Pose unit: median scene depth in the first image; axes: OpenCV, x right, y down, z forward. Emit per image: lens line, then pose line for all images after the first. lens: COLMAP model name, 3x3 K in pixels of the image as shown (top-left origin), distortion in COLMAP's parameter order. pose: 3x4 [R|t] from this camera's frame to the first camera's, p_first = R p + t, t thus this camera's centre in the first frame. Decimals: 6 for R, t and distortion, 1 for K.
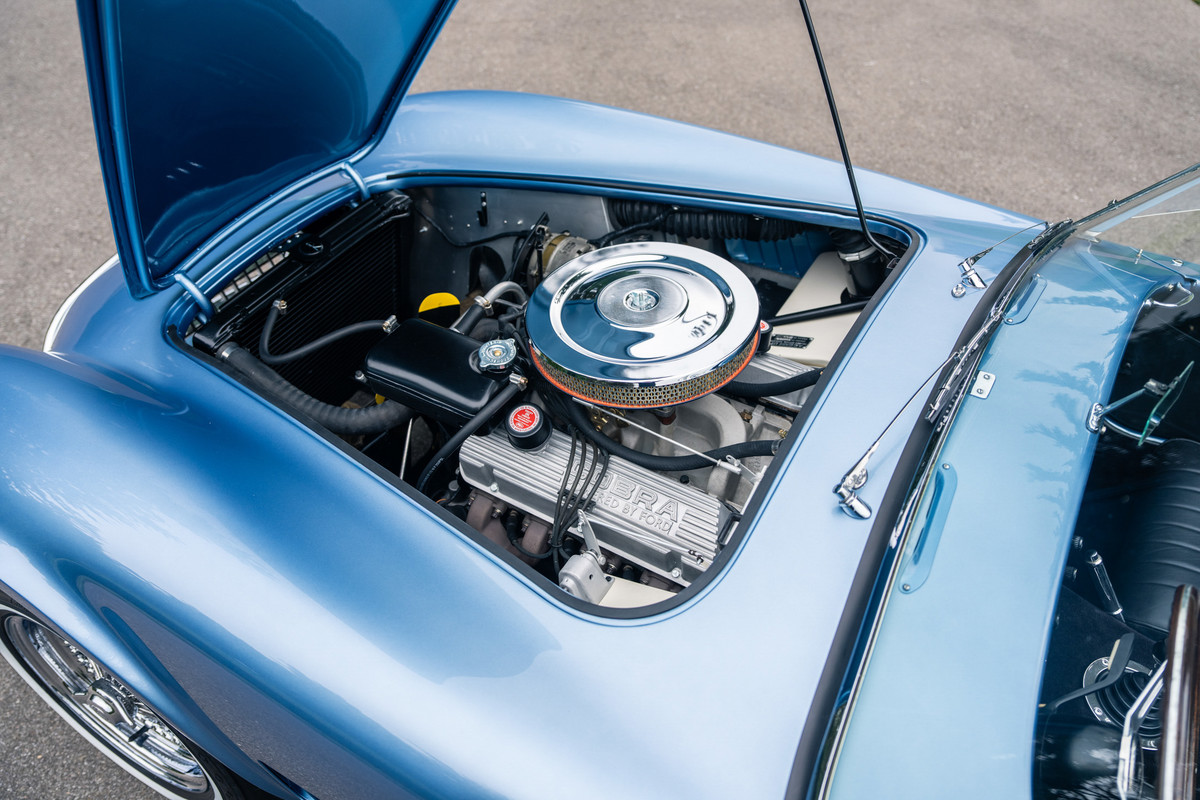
lens RADIAL K [[953.5, 0, 592.0], [0, 953.5, 397.8], [0, 0, 1]] dist [-0.042689, 0.017631]
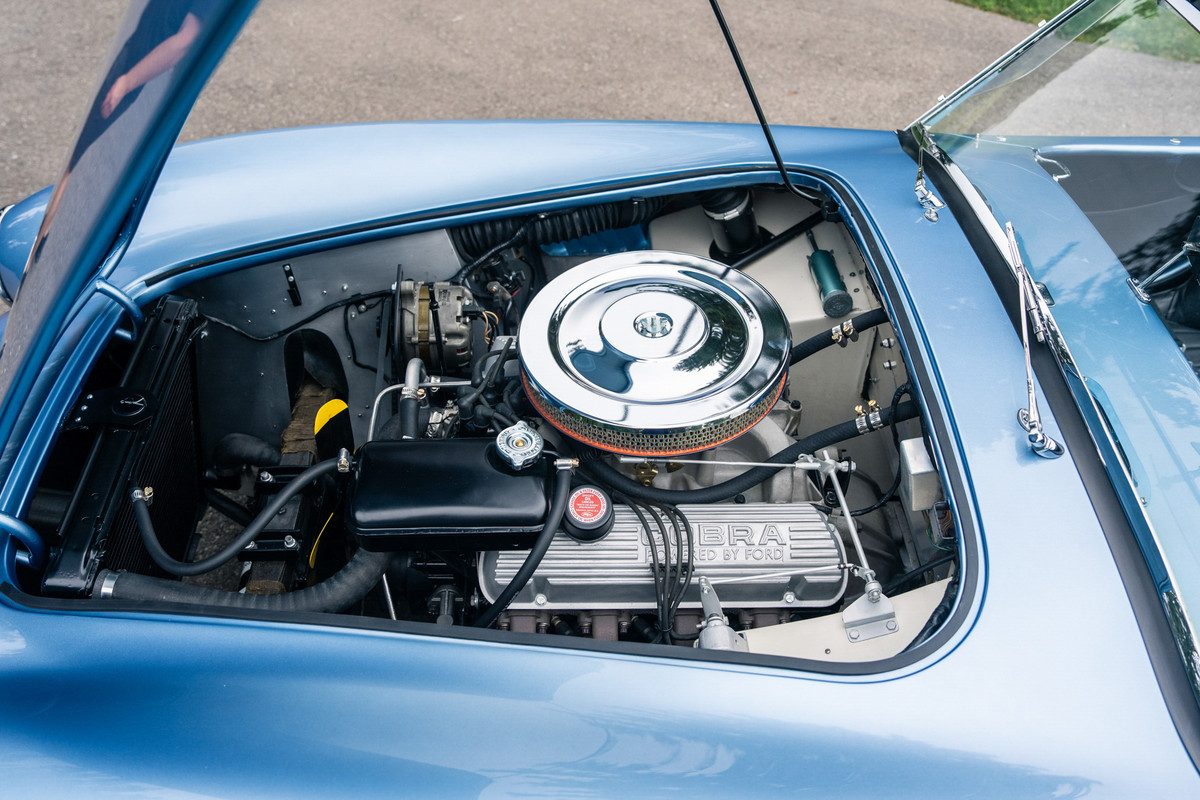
lens RADIAL K [[1029.0, 0, 596.7], [0, 1029.0, 398.2], [0, 0, 1]] dist [-0.076543, 0.076510]
pose [[0.833845, -0.344550, 0.431262, -0.357219], [0.338419, 0.936317, 0.093723, -0.124686], [-0.436091, 0.067797, 0.897345, 0.166156]]
